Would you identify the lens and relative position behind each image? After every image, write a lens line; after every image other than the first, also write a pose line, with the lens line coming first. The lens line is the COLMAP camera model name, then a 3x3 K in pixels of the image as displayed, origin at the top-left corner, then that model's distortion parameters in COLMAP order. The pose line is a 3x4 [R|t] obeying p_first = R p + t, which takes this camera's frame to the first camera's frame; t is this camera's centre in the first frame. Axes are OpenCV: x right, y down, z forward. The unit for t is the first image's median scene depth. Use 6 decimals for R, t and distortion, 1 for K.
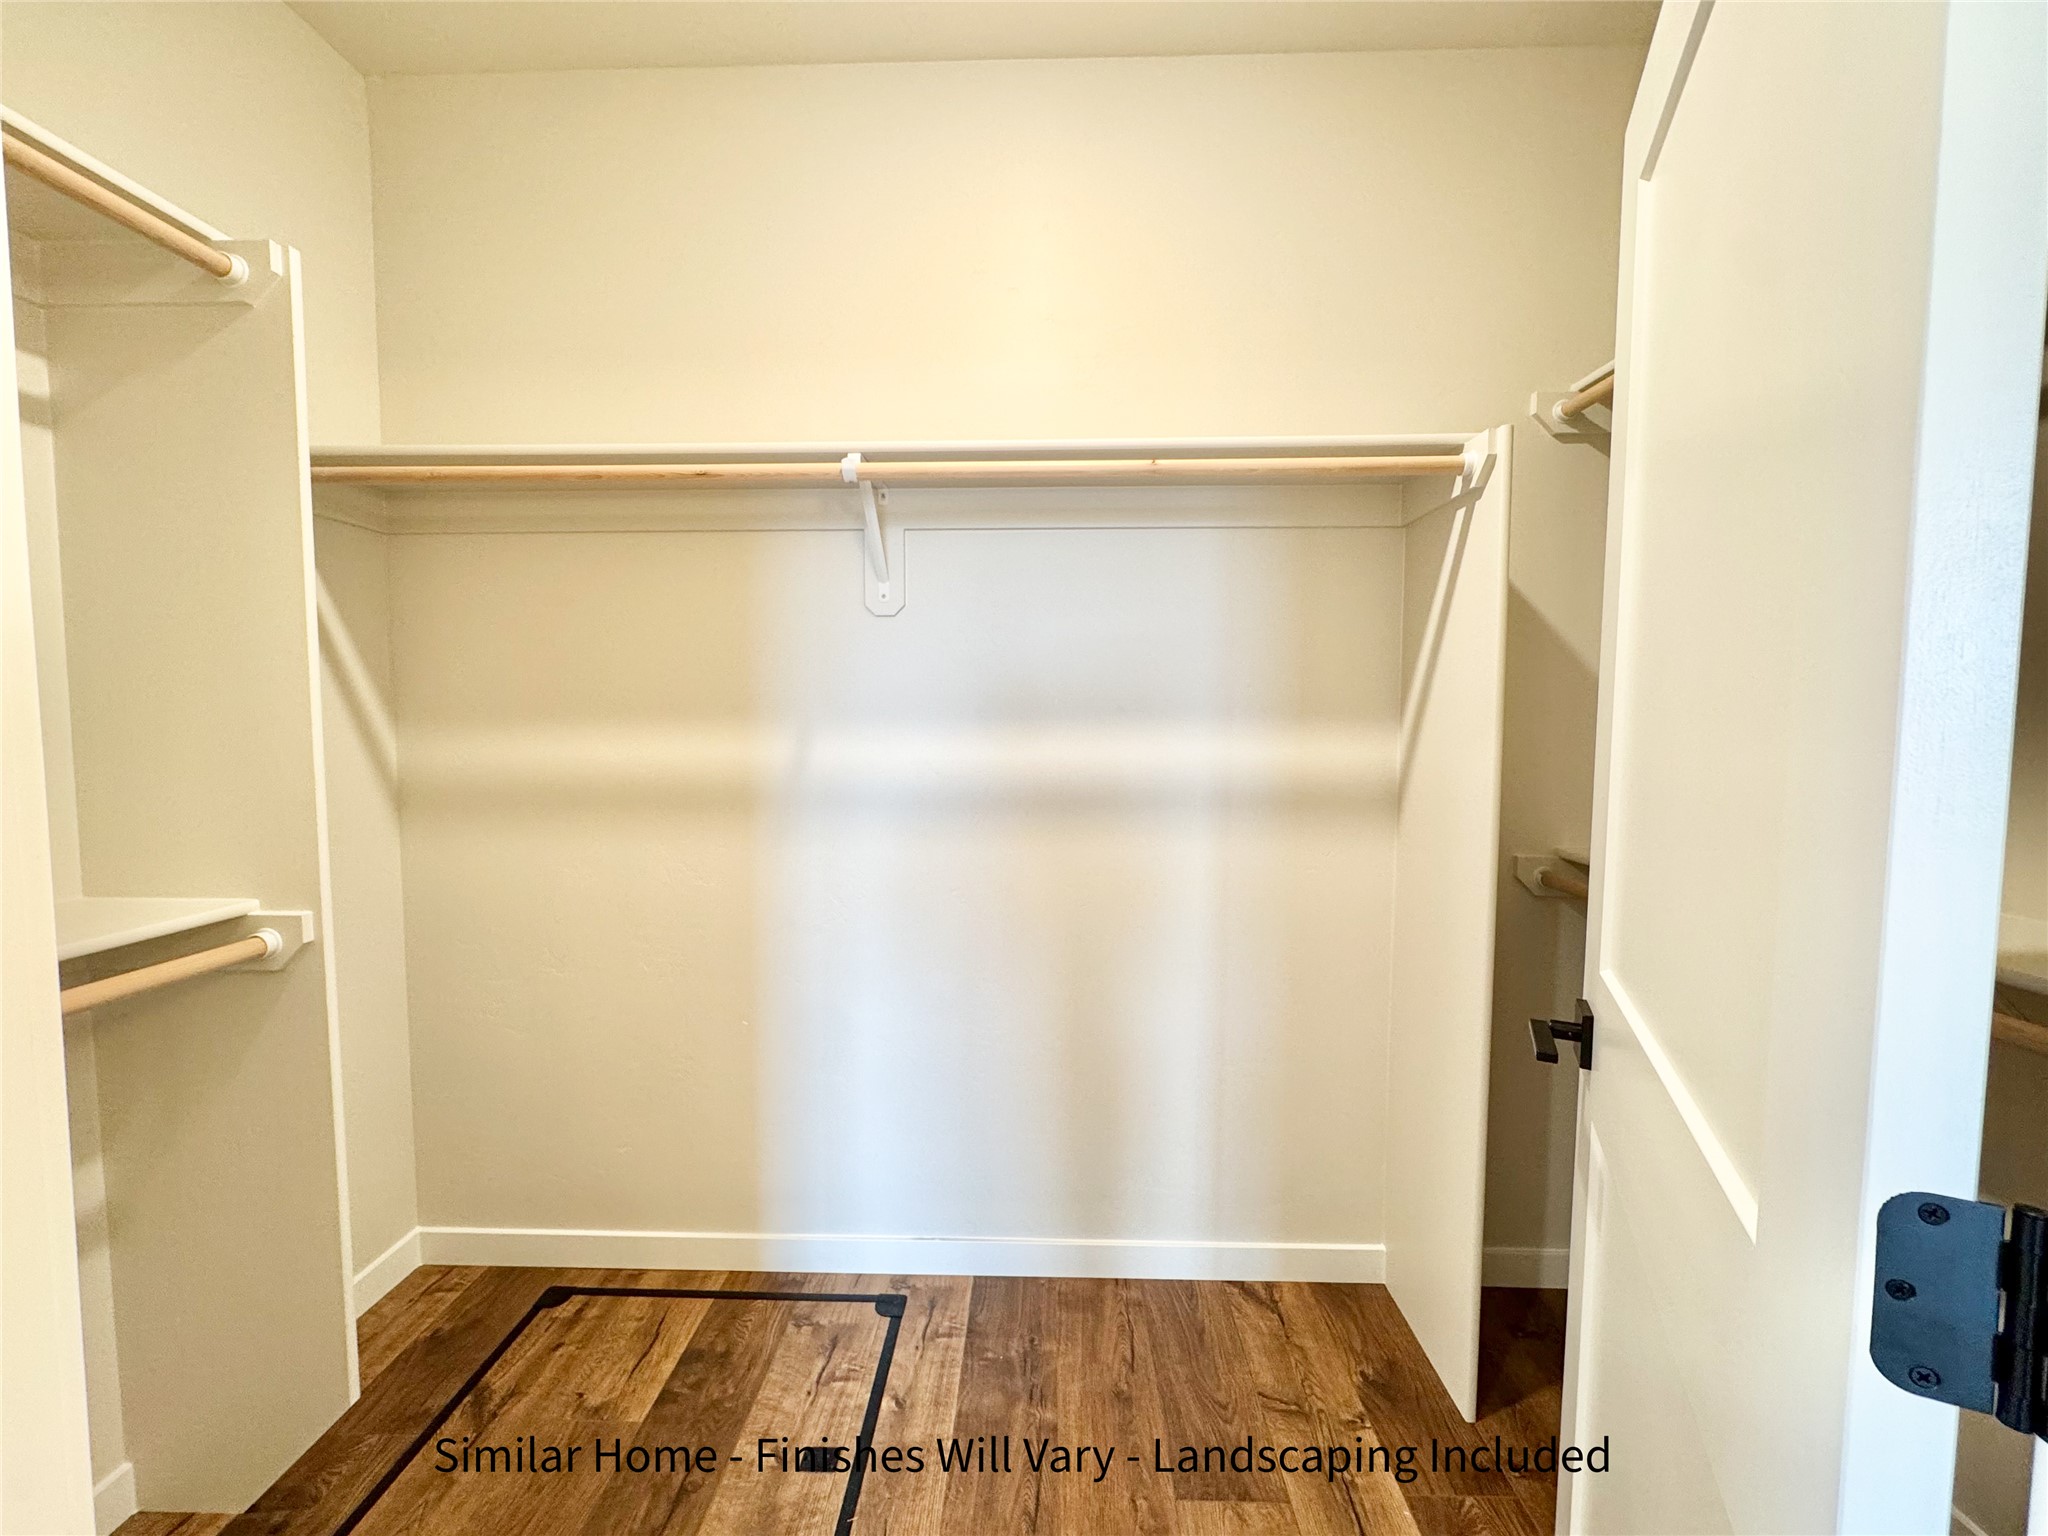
lens RADIAL K [[814.8, 0, 1023.2], [0, 814.8, 764.7], [0, 0, 1]] dist [-0.001619, 0.000661]
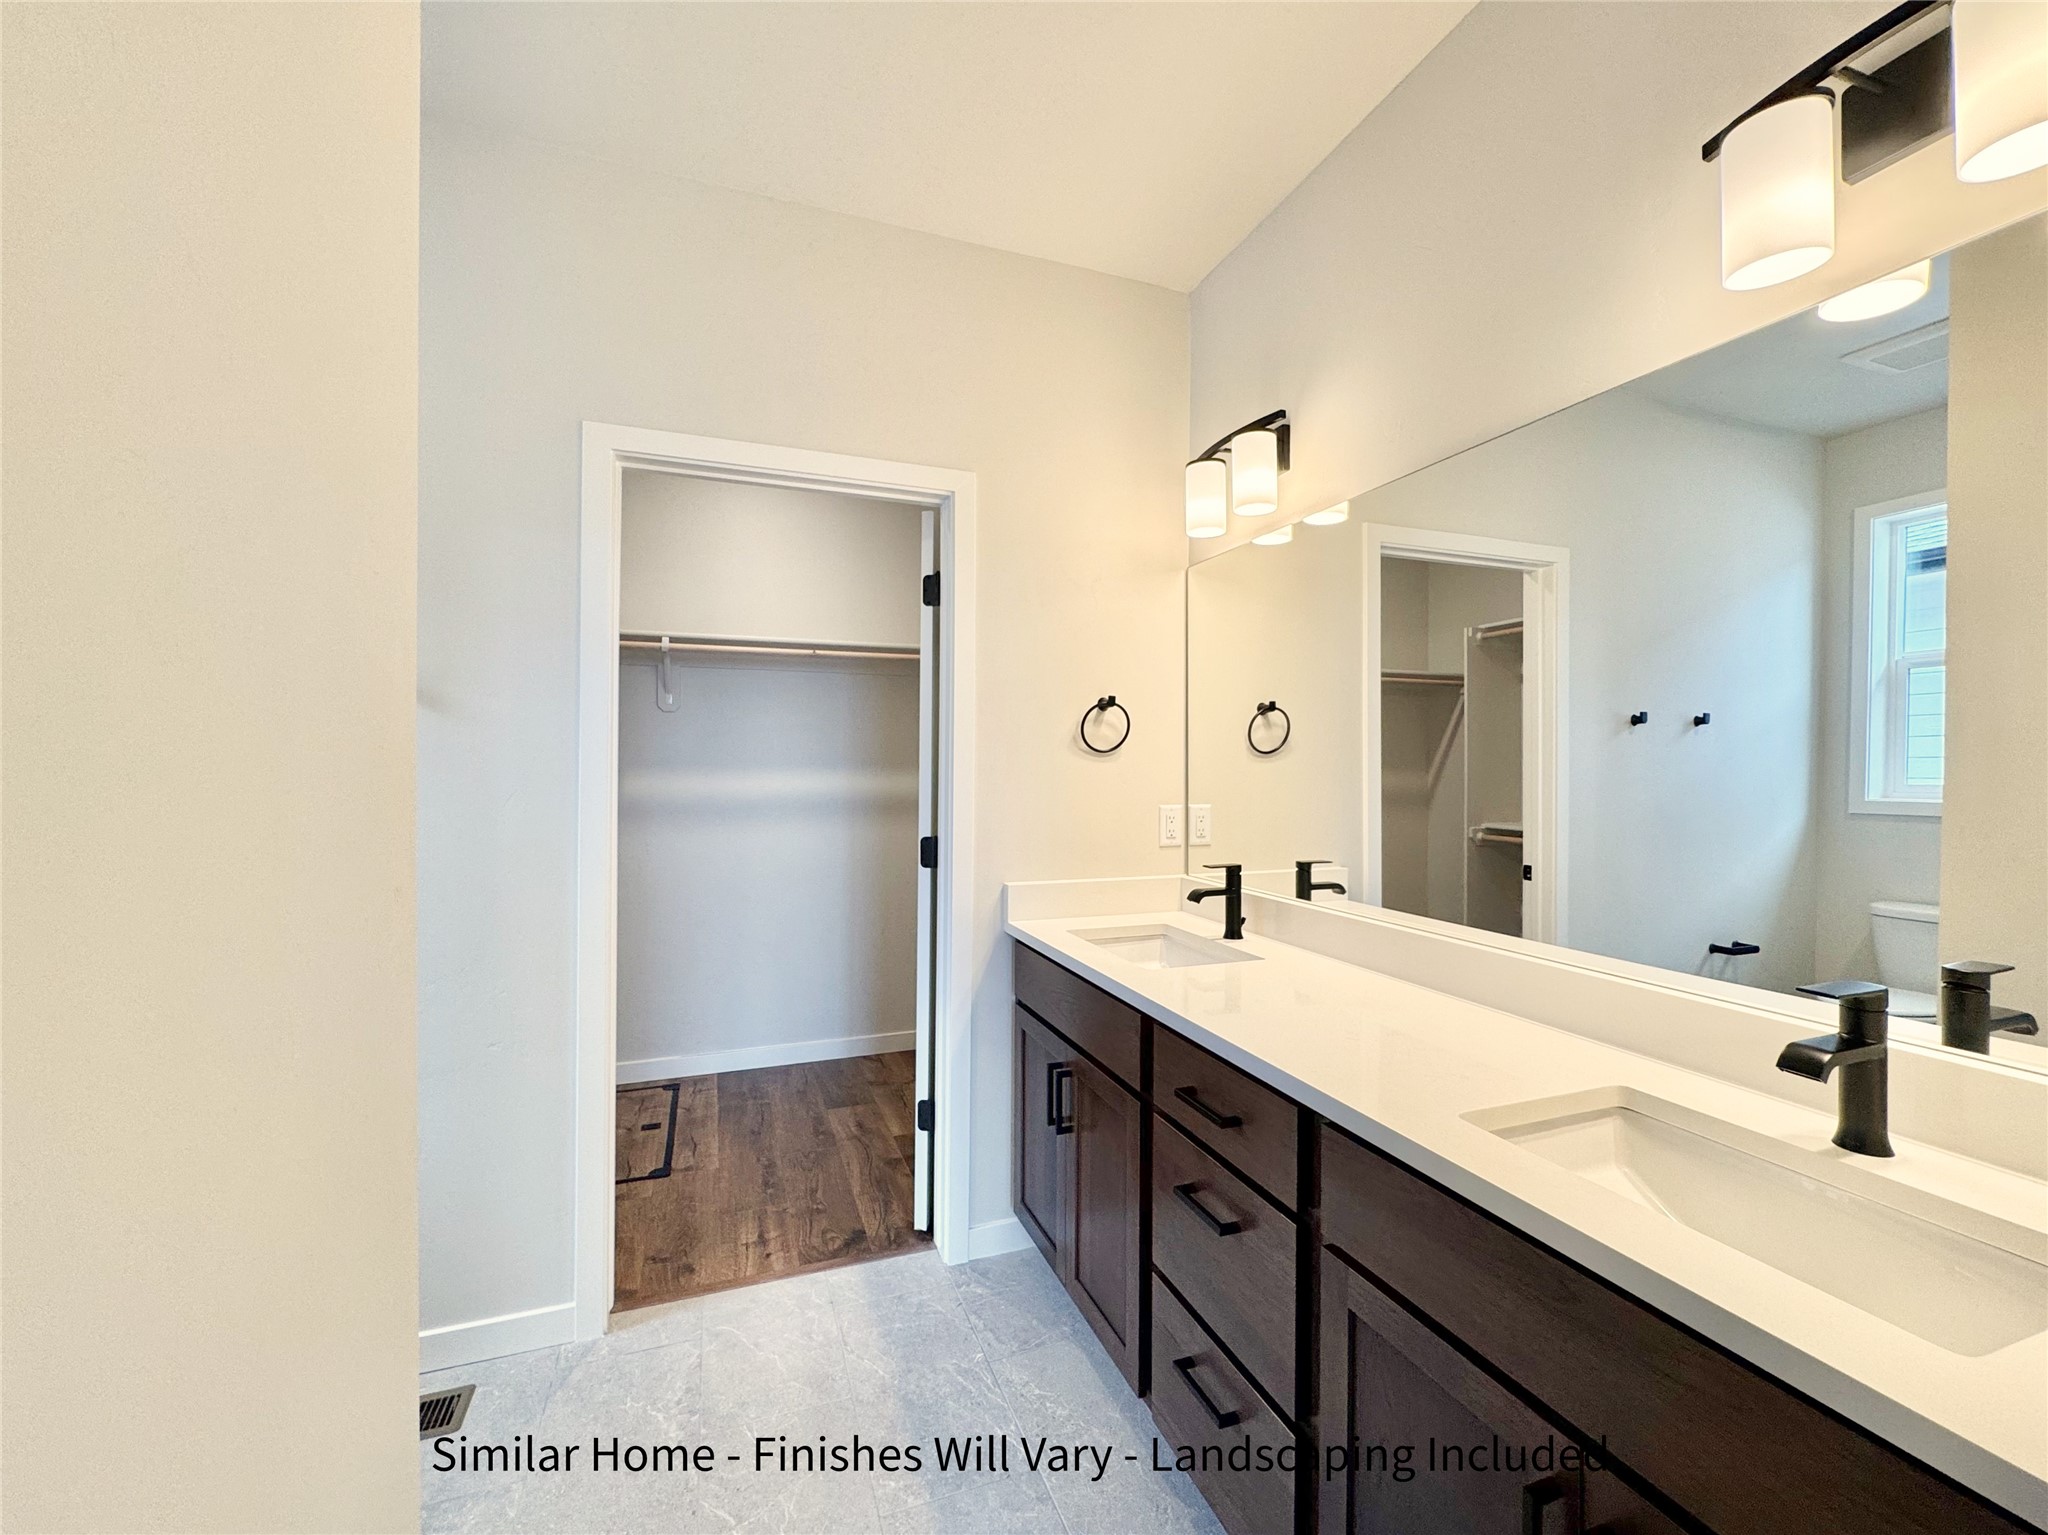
lens RADIAL K [[814.8, 0, 1023.2], [0, 814.8, 764.2], [0, 0, 1]] dist [-0.001619, 0.000661]
pose [[0.927498, 0.005418, 0.373789, -0.122727], [0.019748, 0.997789, -0.063464, 0.075071], [-0.373306, 0.066244, 0.925340, -1.083745]]
